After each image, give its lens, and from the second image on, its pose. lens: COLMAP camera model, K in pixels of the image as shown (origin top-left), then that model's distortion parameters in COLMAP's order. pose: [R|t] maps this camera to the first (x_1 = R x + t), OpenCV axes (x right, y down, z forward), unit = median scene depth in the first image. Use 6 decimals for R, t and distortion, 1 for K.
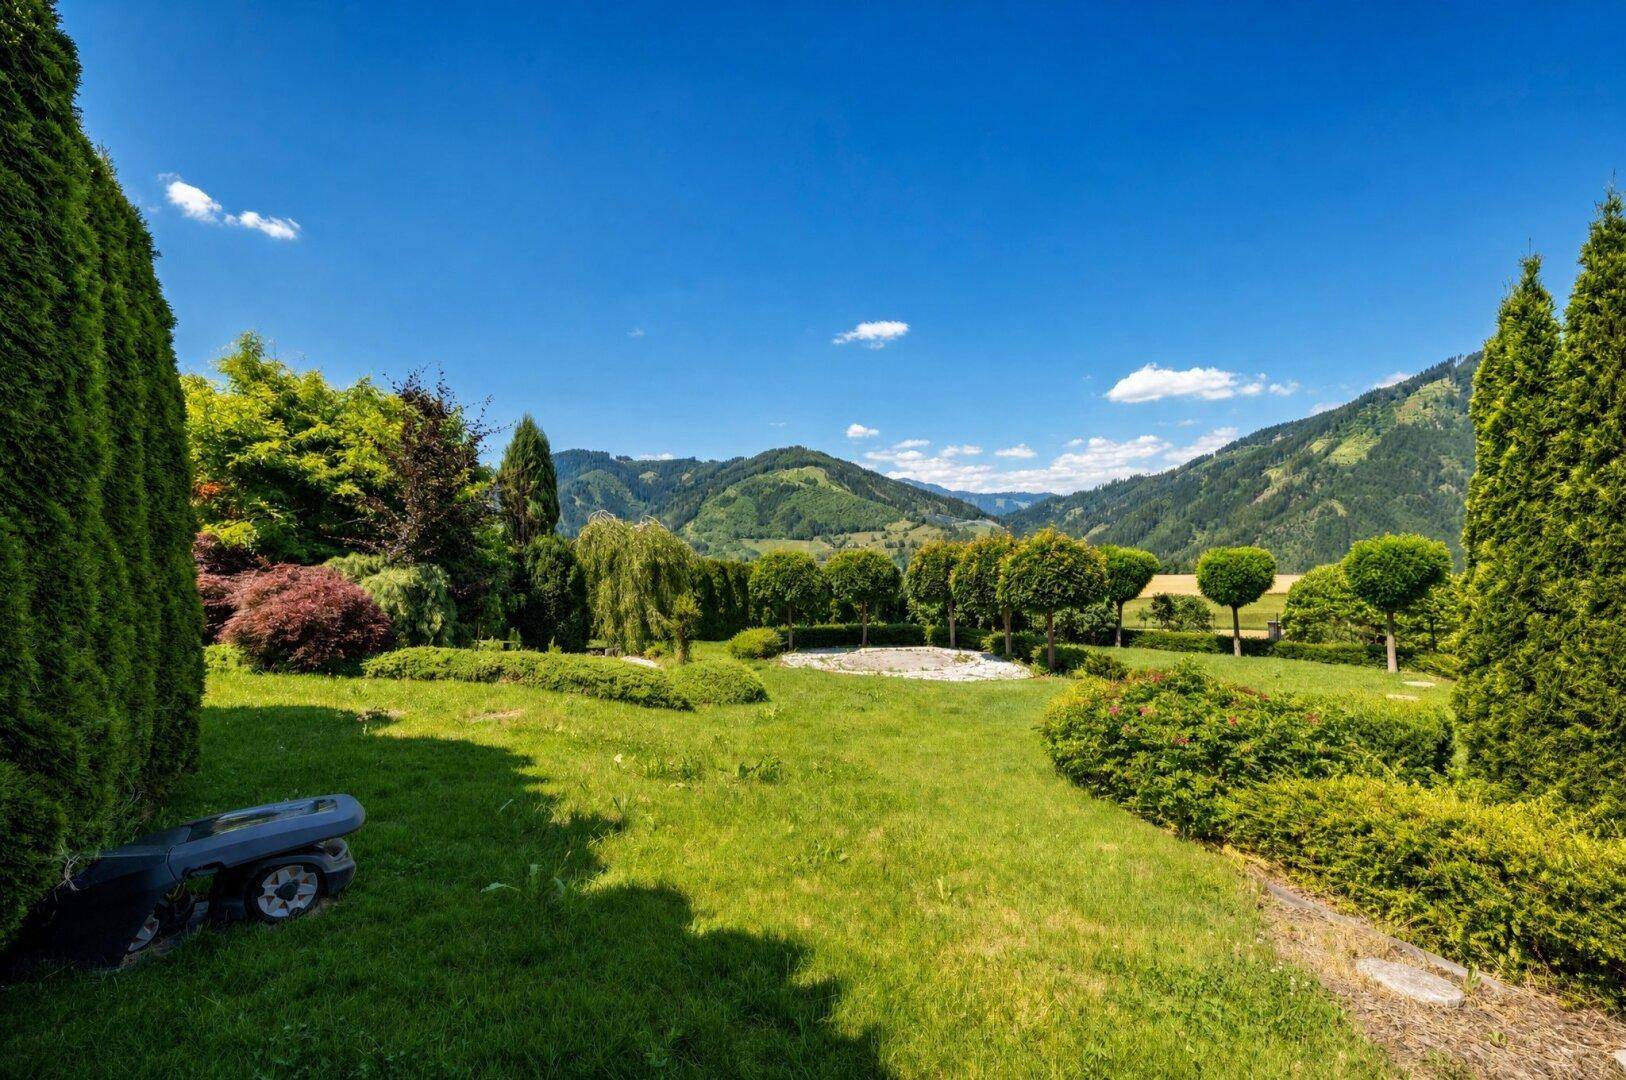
lens RADIAL K [[678.1, 0, 813.0], [0, 678.1, 540.0], [0, 0, 1]] dist [0.002349, 0.000312]
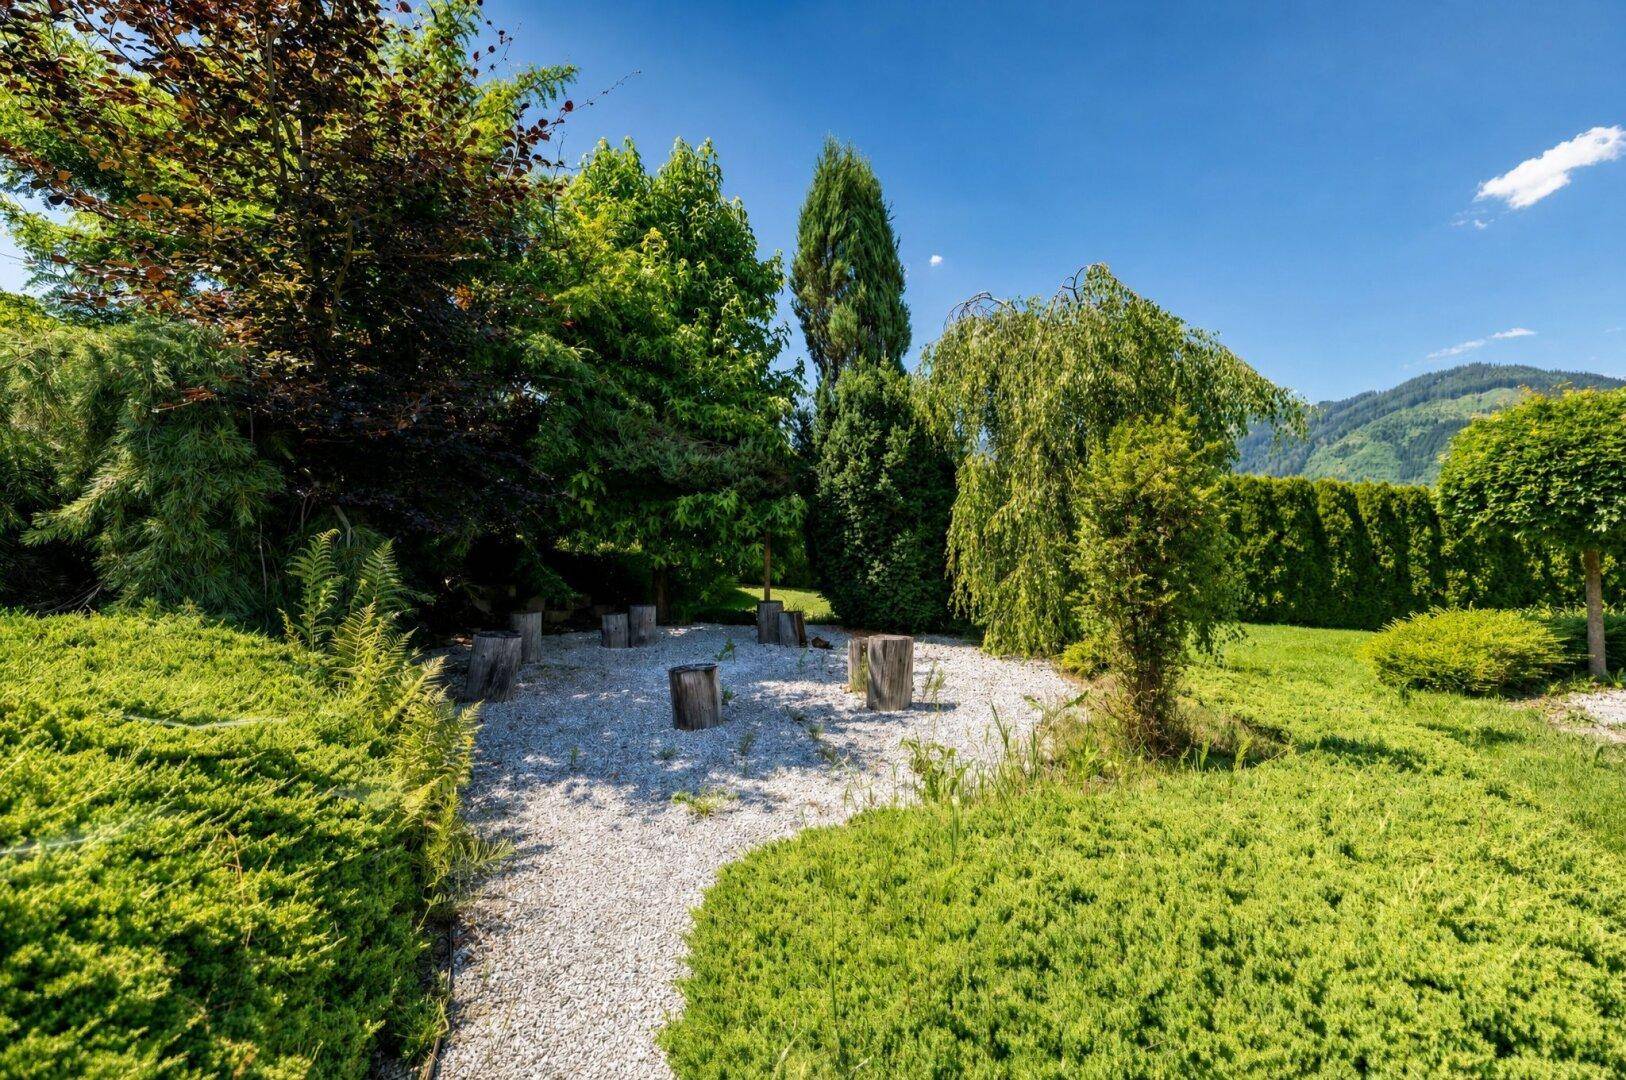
lens RADIAL K [[678.1, 0, 813.0], [0, 678.1, 540.0], [0, 0, 1]] dist [0.002349, 0.000312]
pose [[0.698664, -0.001922, -0.715447, -0.069389], [0.037278, 0.998736, 0.033721, 0.069828], [0.714478, -0.050231, 0.697853, 0.508943]]
